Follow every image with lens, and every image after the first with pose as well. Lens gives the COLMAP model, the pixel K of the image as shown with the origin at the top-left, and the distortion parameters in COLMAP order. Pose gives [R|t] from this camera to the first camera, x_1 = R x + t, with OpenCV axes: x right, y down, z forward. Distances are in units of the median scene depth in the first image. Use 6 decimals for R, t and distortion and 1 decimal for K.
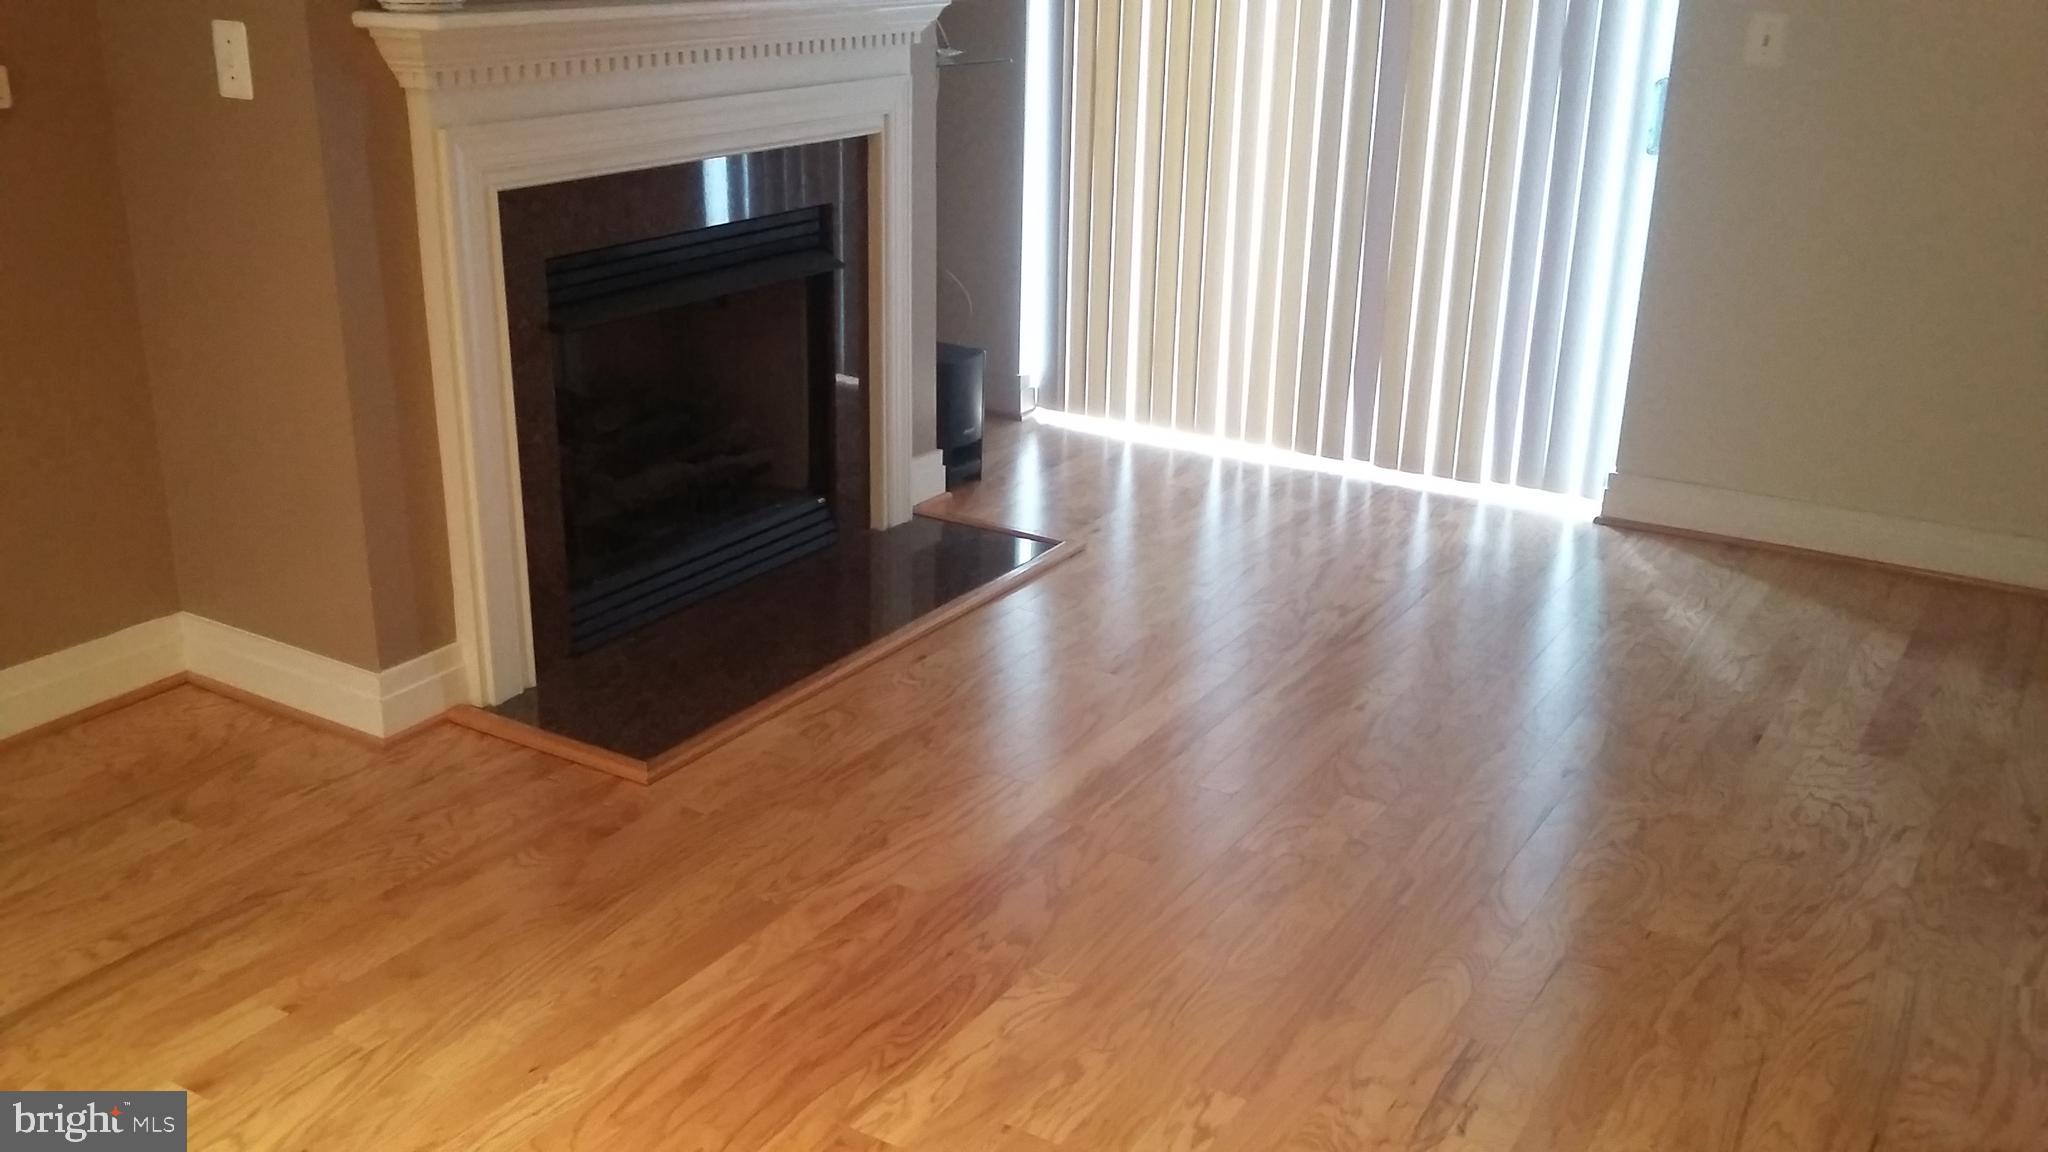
lens RADIAL K [[1889.4, 0, 1022.0], [0, 1889.4, 583.0], [0, 0, 1]] dist [0.026982, 0.000000]
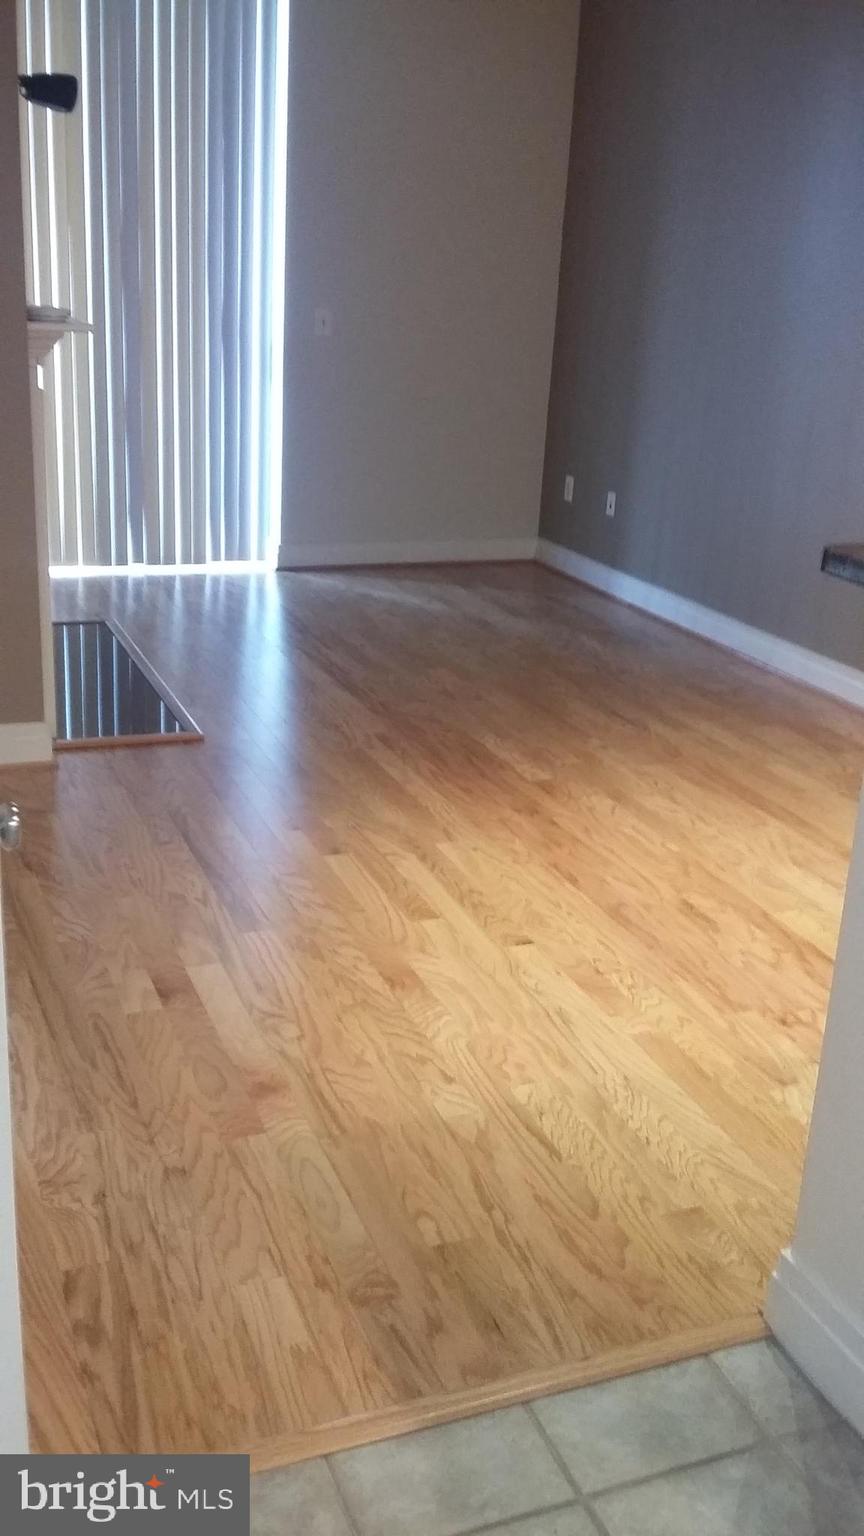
lens RADIAL K [[1417.1, 0, 431.5], [0, 1417.1, 766.2], [0, 0, 1]] dist [0.026982, 0.000000]
pose [[0.594962, -0.253043, 0.762882, -0.739741], [0.226632, 0.963452, 0.142823, -0.010564], [-0.771141, 0.087919, 0.630565, -0.029557]]
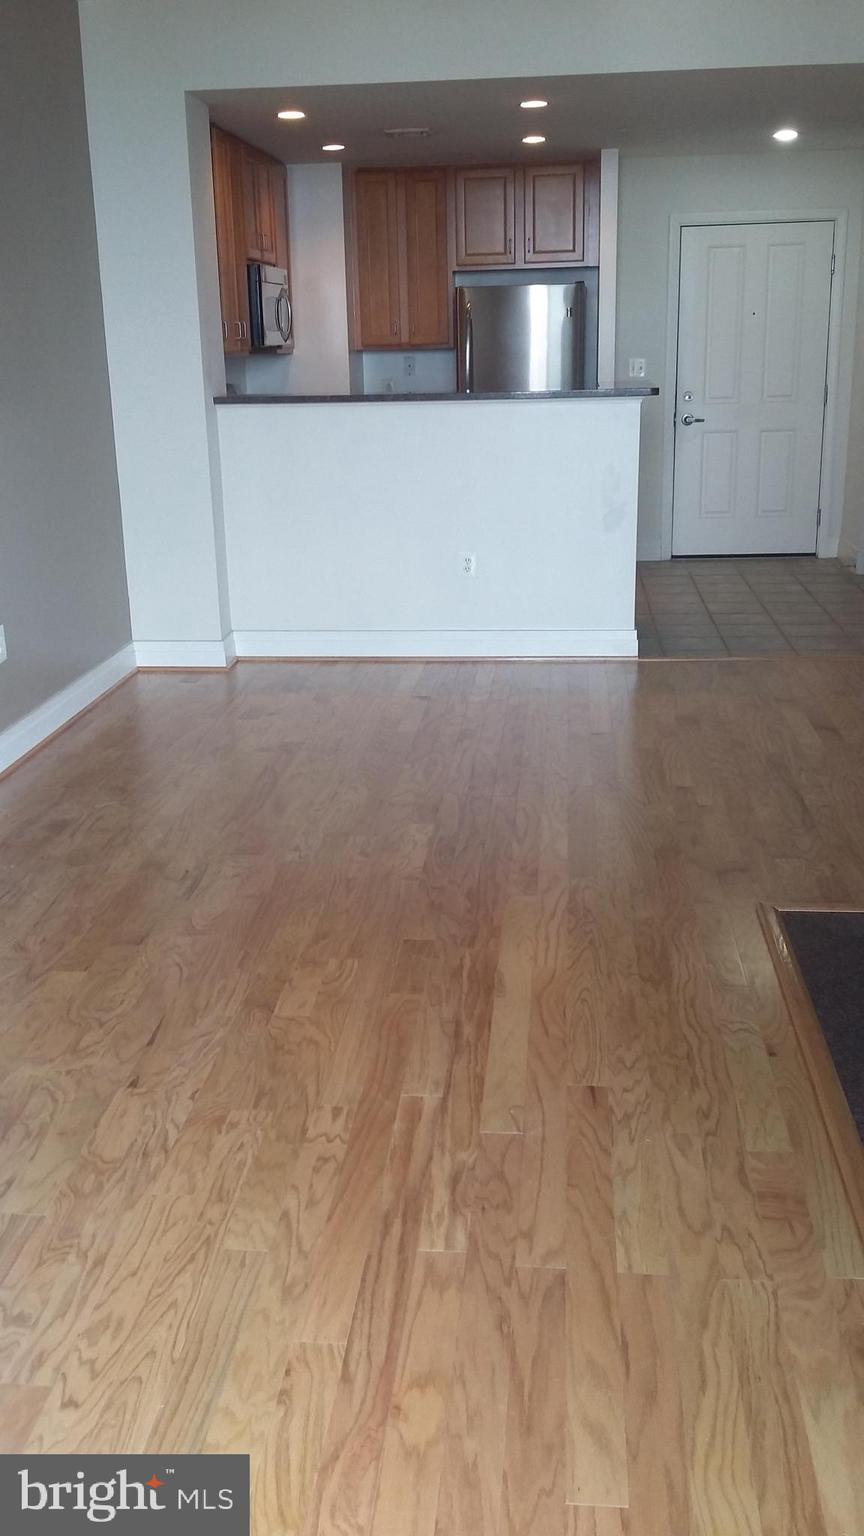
lens RADIAL K [[1417.1, 0, 430.8], [0, 1417.1, 767.8], [0, 0, 1]] dist [0.026982, 0.000000]
pose [[-0.901824, 0.134310, -0.410700, 0.303532], [-0.134681, 0.815749, 0.562507, -0.369179], [0.410578, 0.562596, -0.717573, 1.062171]]
